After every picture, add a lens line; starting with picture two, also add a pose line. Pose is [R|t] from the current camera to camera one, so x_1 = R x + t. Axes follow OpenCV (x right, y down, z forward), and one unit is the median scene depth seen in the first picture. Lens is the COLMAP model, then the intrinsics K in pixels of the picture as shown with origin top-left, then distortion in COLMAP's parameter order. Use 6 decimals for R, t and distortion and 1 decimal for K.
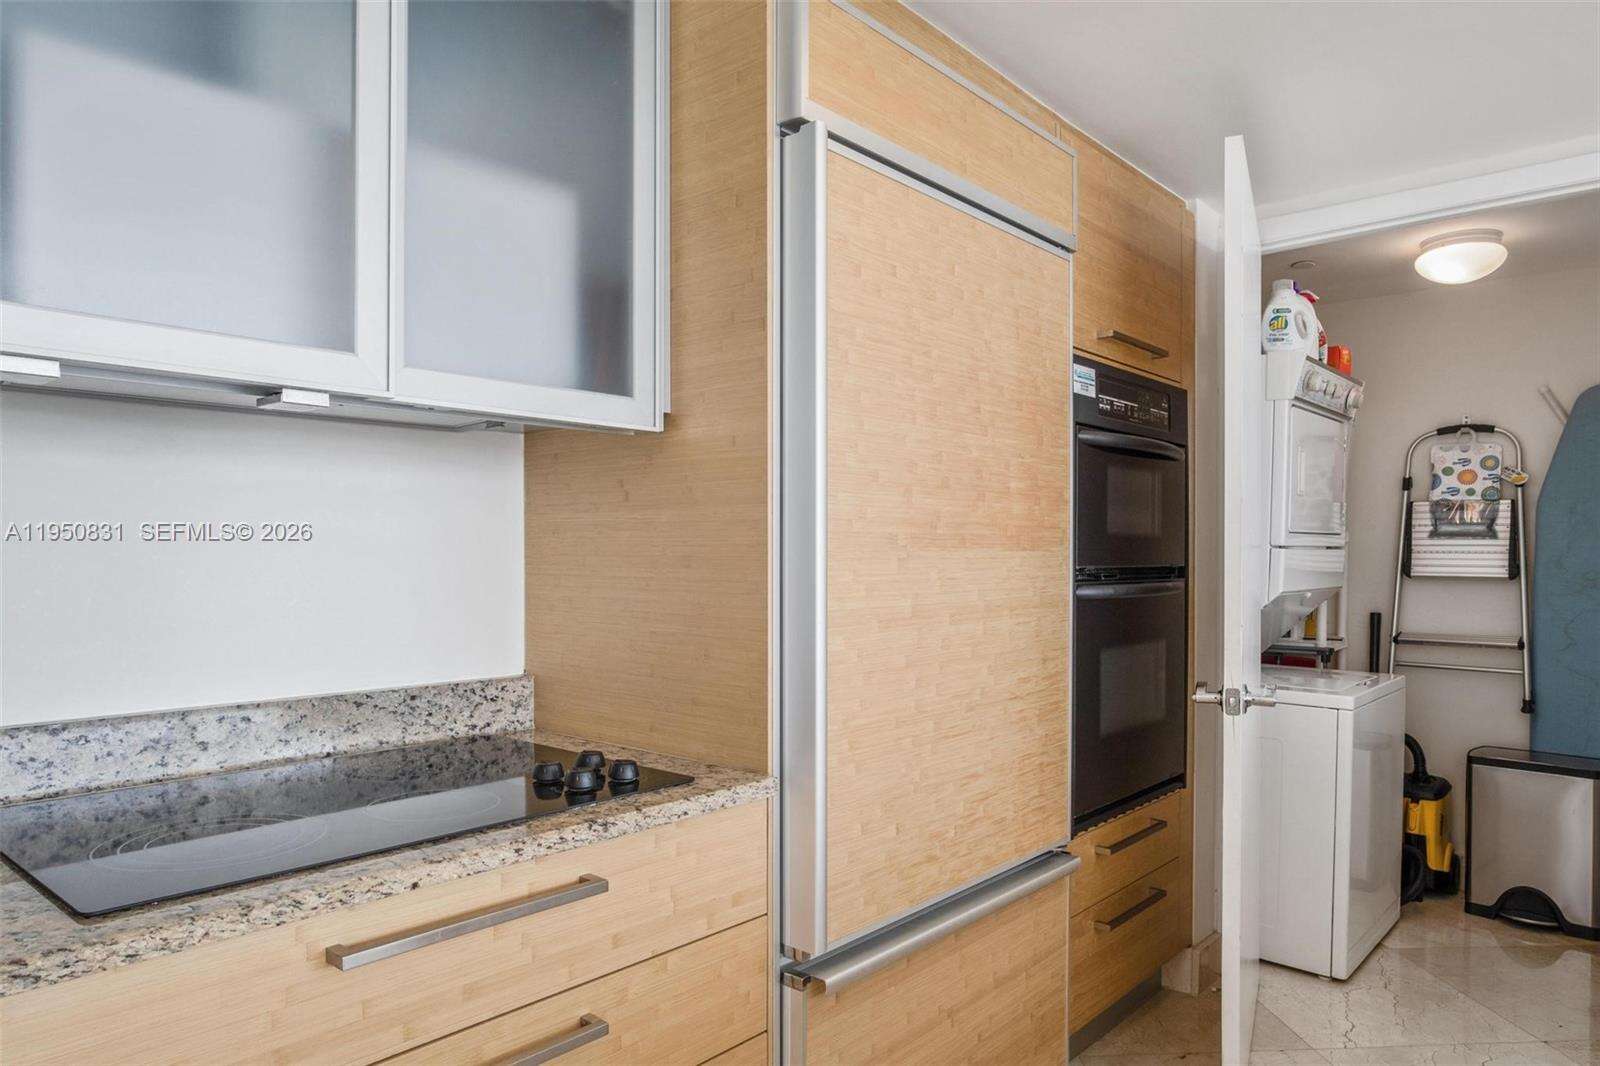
lens RADIAL K [[1014.6, 0, 800.7], [0, 1014.6, 564.4], [0, 0, 1]] dist [-0.042792, 0.033250]
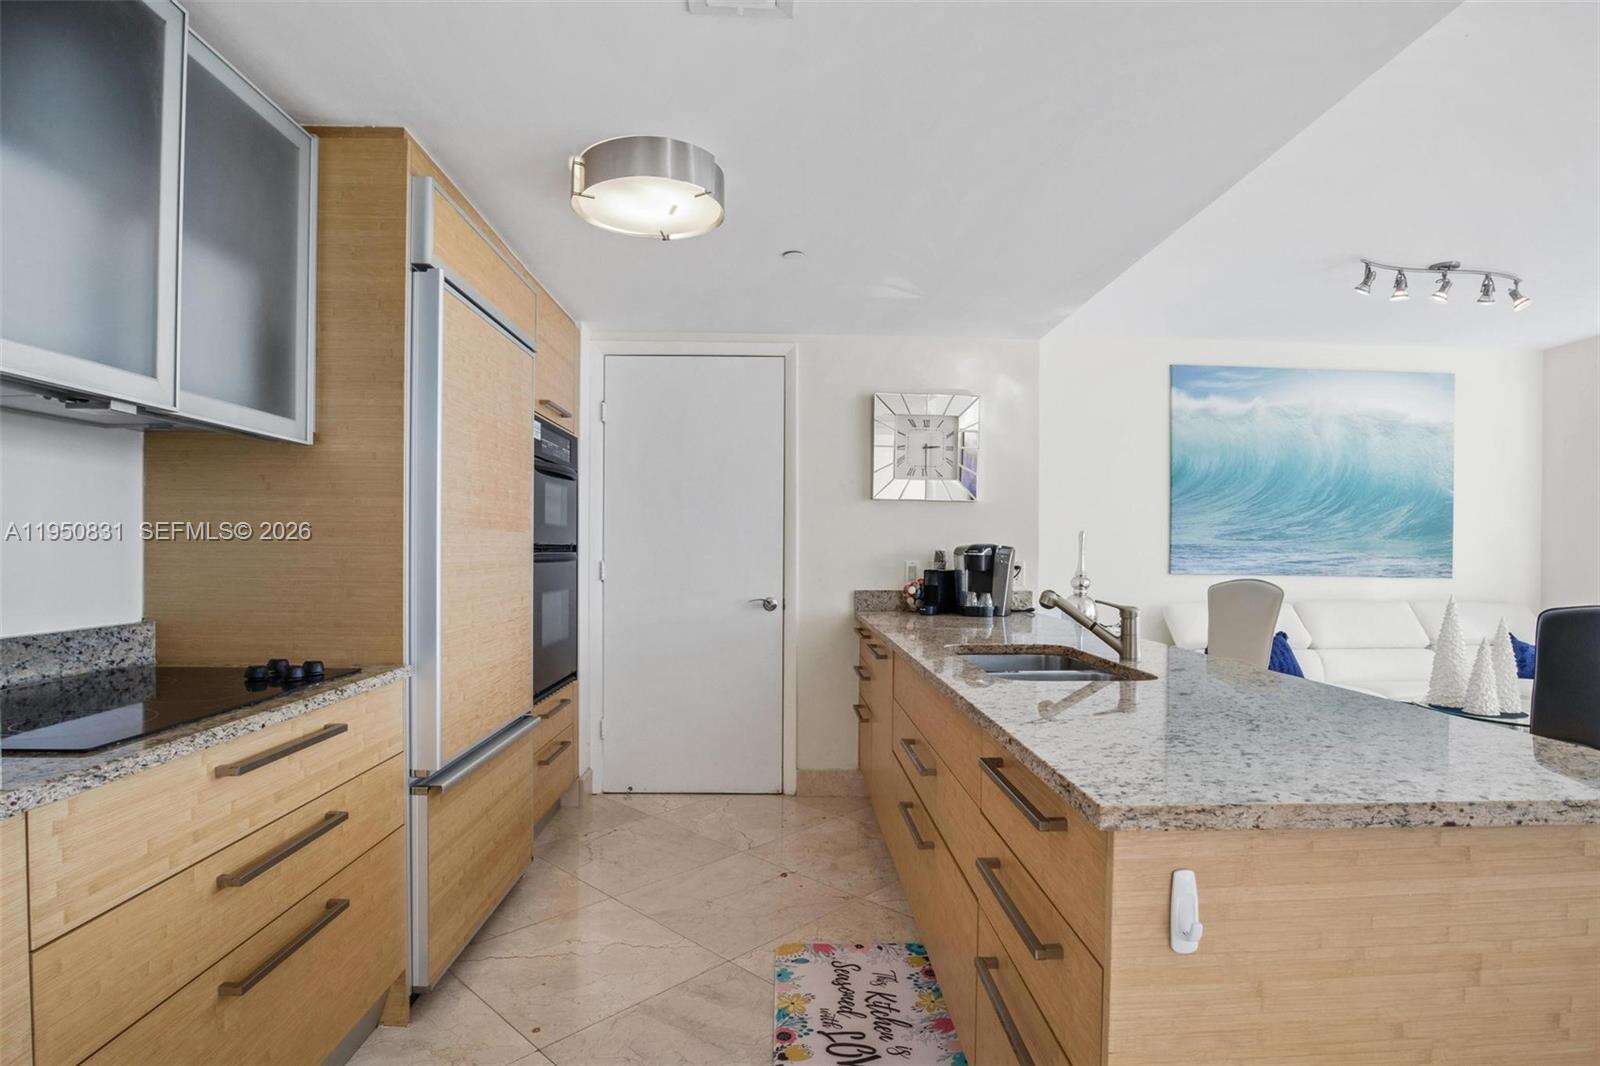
lens RADIAL K [[810.3, 0, 797.9], [0, 810.3, 551.8], [0, 0, 1]] dist [-0.027374, 0.002007]
pose [[0.730045, 0.002433, 0.683395, -0.396027], [0.001055, 0.999988, -0.004688, 0.030094], [-0.683398, 0.004144, 0.730034, -0.323543]]
